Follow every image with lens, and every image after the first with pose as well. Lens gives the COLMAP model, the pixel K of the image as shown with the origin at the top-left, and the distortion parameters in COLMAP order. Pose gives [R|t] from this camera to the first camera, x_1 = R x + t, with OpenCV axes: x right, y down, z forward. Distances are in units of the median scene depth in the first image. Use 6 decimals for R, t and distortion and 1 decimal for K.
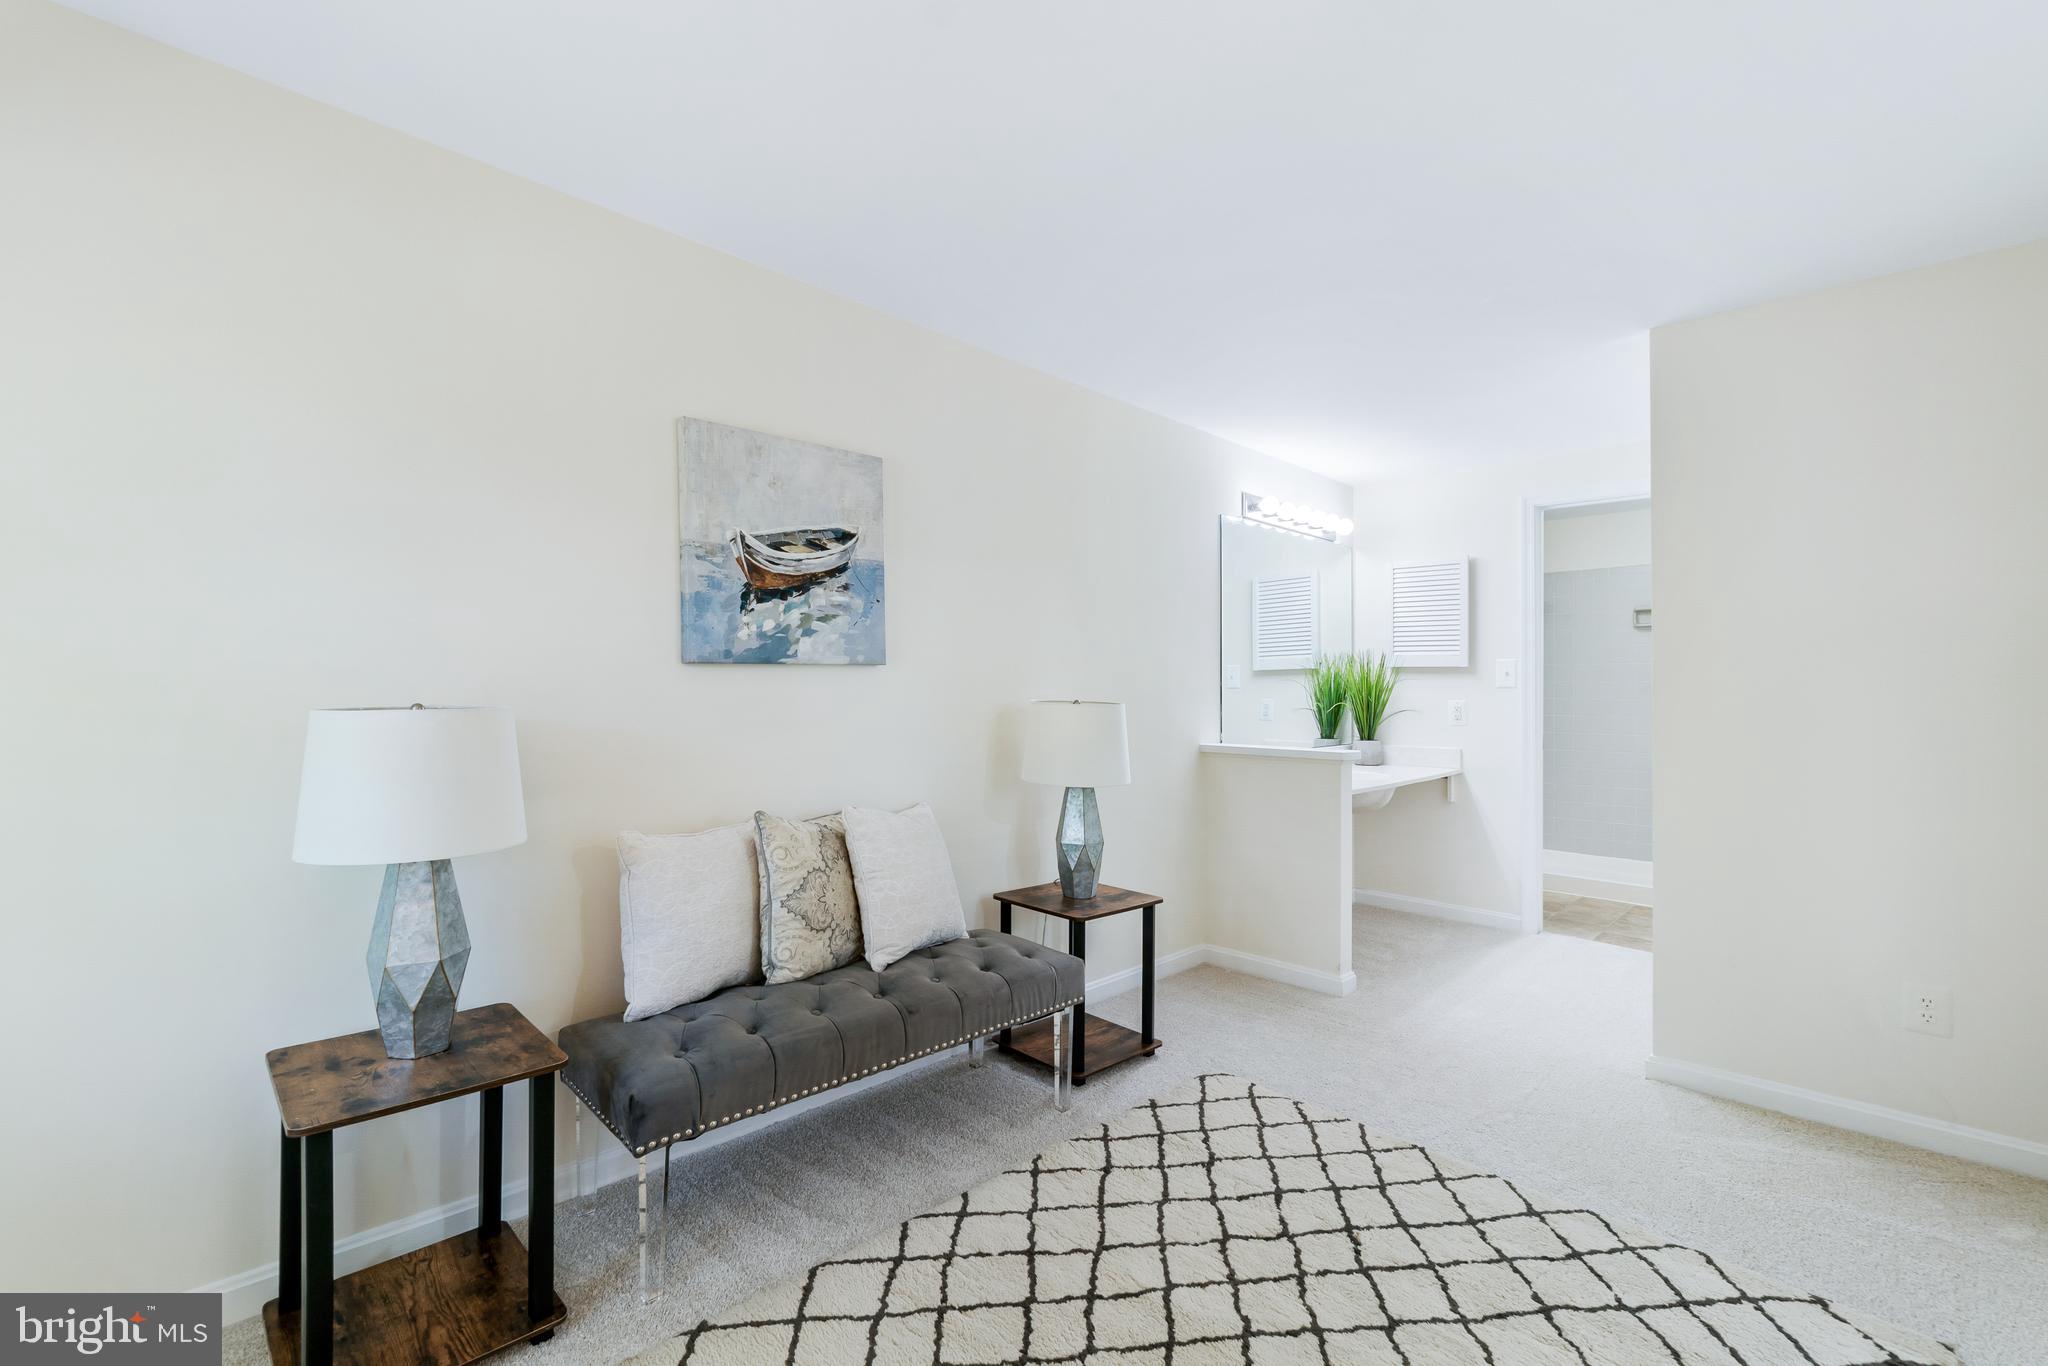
lens RADIAL K [[890.9, 0, 1014.8], [0, 890.9, 684.7], [0, 0, 1]] dist [-0.006831, 0.000364]
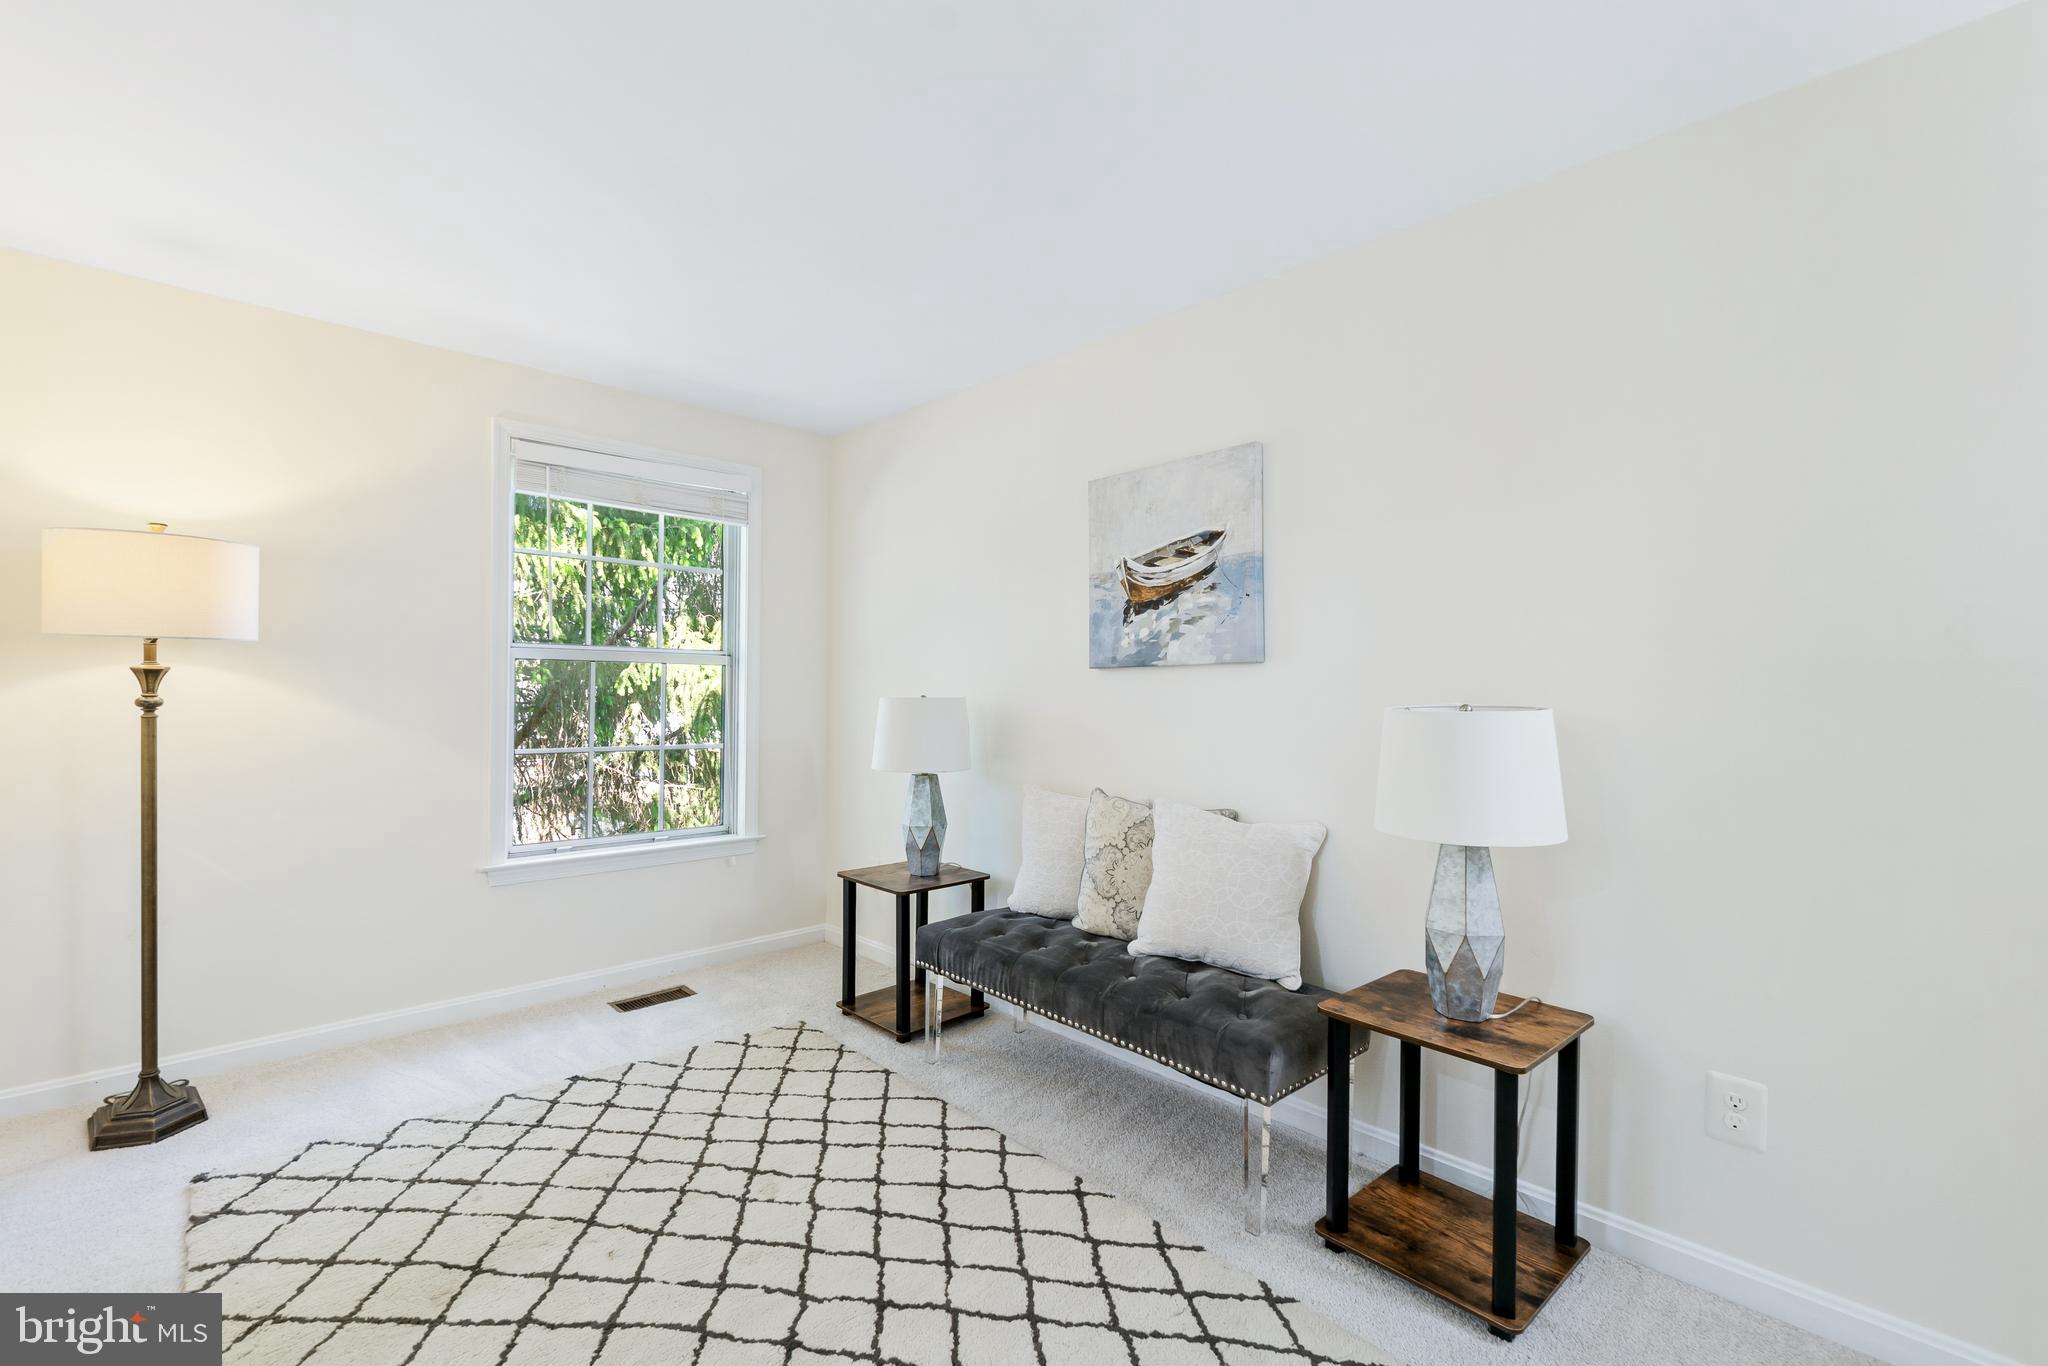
lens RADIAL K [[890.9, 0, 1014.8], [0, 890.9, 688.8], [0, 0, 1]] dist [-0.006831, 0.000364]
pose [[-0.023260, -0.003947, -0.999722, 0.864745], [-0.000792, 0.999992, -0.003929, 0.009965], [0.999729, 0.000700, -0.023263, 0.841896]]
